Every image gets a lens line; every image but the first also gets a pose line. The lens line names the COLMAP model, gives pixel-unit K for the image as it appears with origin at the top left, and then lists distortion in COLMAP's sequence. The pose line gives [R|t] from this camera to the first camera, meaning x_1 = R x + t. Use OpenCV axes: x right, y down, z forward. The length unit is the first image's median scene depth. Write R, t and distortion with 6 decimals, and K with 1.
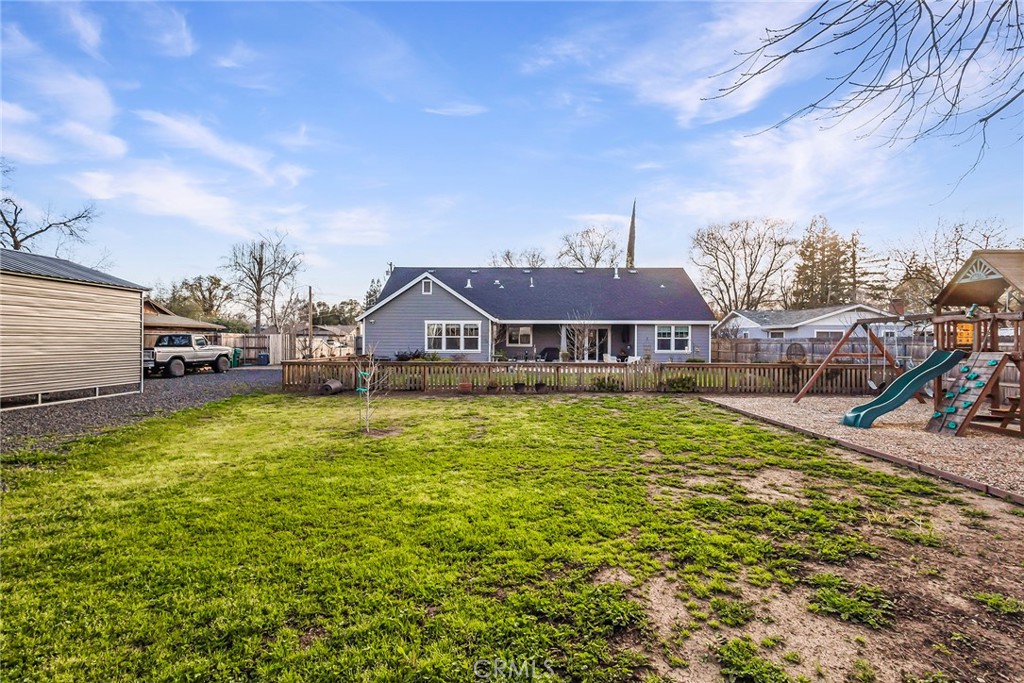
lens RADIAL K [[471.0, 0, 513.1], [0, 471.0, 336.6], [0, 0, 1]] dist [0.008261, 0.000276]
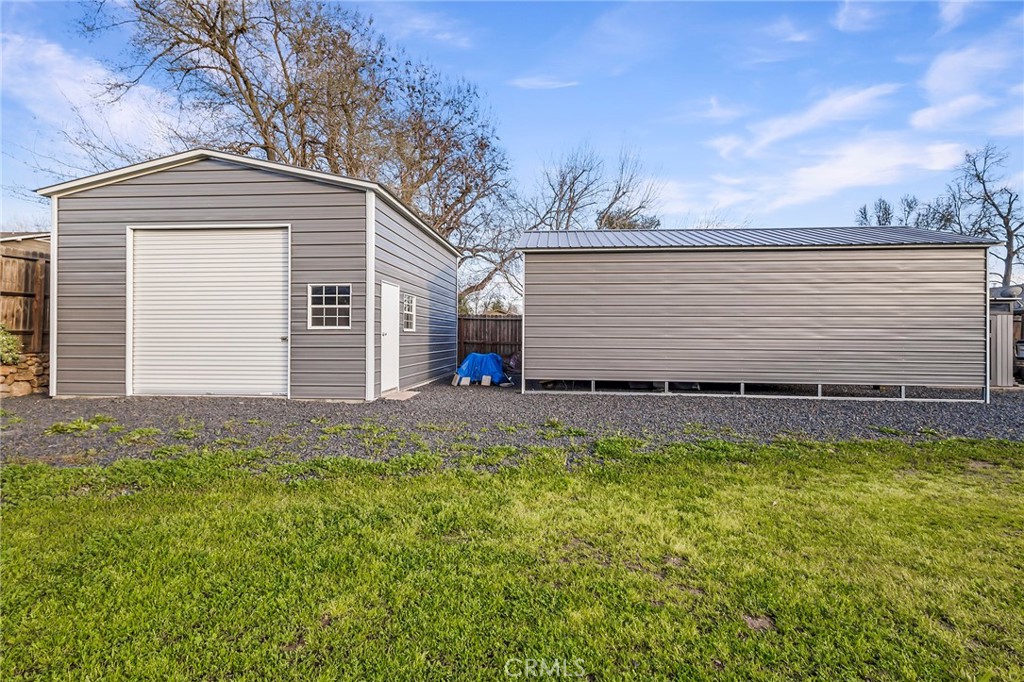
lens RADIAL K [[471.0, 0, 513.1], [0, 471.0, 336.1], [0, 0, 1]] dist [0.008261, 0.000276]
pose [[-0.083751, 0.000119, -0.996487, -0.047339], [0.001849, 0.999998, -0.000036, 0.014067], [0.996485, -0.001846, -0.083751, 0.227319]]
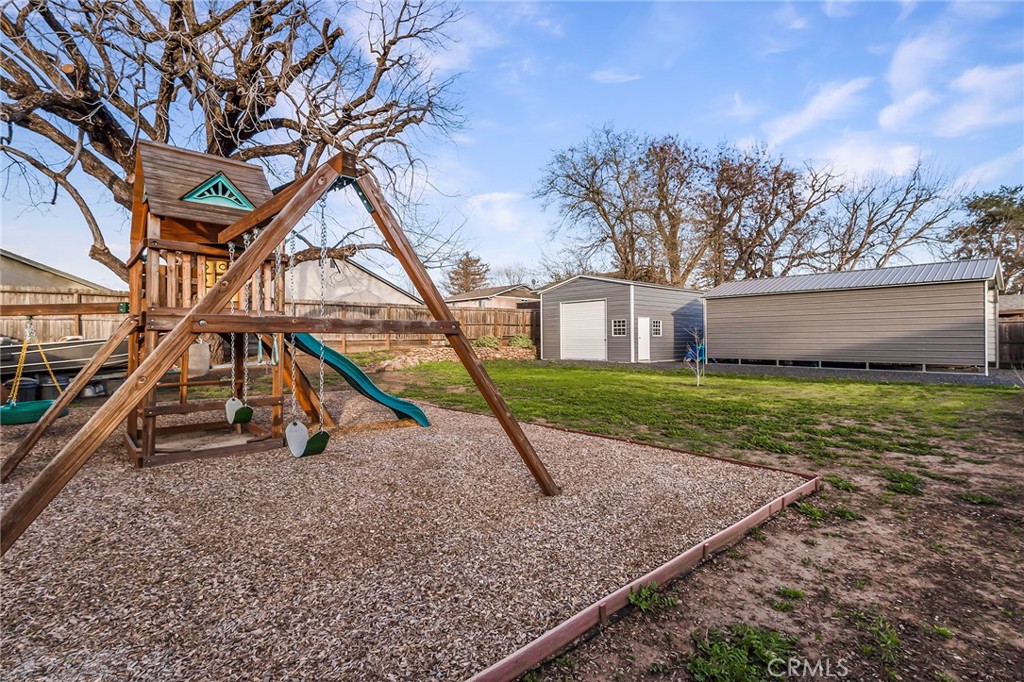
lens RADIAL K [[467.4, 0, 528.4], [0, 467.4, 339.7], [0, 0, 1]] dist [0.003767, 0.000073]
pose [[-0.721935, 0.003162, -0.691954, 0.355096], [0.010229, 0.999929, -0.006103, 0.019249], [0.691885, -0.011484, -0.721916, 0.576480]]
